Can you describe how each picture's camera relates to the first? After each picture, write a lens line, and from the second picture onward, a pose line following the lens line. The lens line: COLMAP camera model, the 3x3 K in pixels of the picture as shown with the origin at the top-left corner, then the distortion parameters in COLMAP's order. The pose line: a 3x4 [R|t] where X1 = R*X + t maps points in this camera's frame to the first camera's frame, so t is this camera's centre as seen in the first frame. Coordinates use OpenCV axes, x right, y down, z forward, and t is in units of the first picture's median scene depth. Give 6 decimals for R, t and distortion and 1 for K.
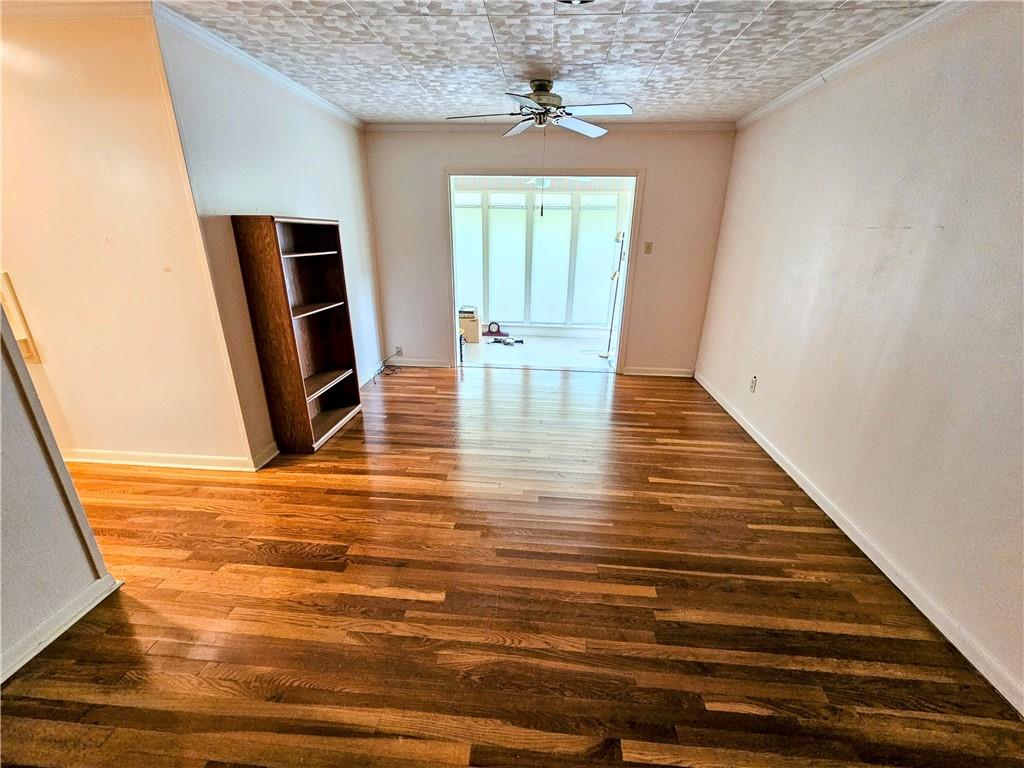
lens RADIAL K [[416.7, 0, 513.7], [0, 416.7, 388.3], [0, 0, 1]] dist [-0.000844, 0.000209]
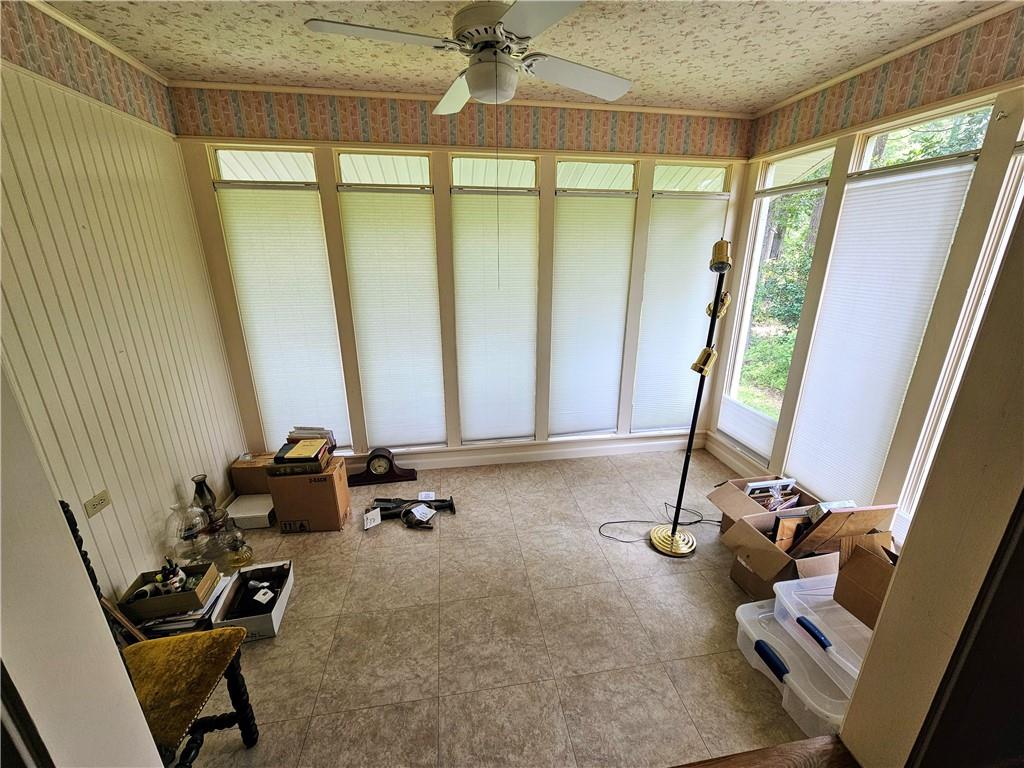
lens RADIAL K [[416.7, 0, 514.2], [0, 416.7, 381.8], [0, 0, 1]] dist [-0.000844, 0.000209]
pose [[0.969235, -0.089646, 0.229230, -0.003362], [0.100984, 0.994155, -0.038193, -0.212013], [-0.224466, 0.060166, 0.972623, 0.569185]]
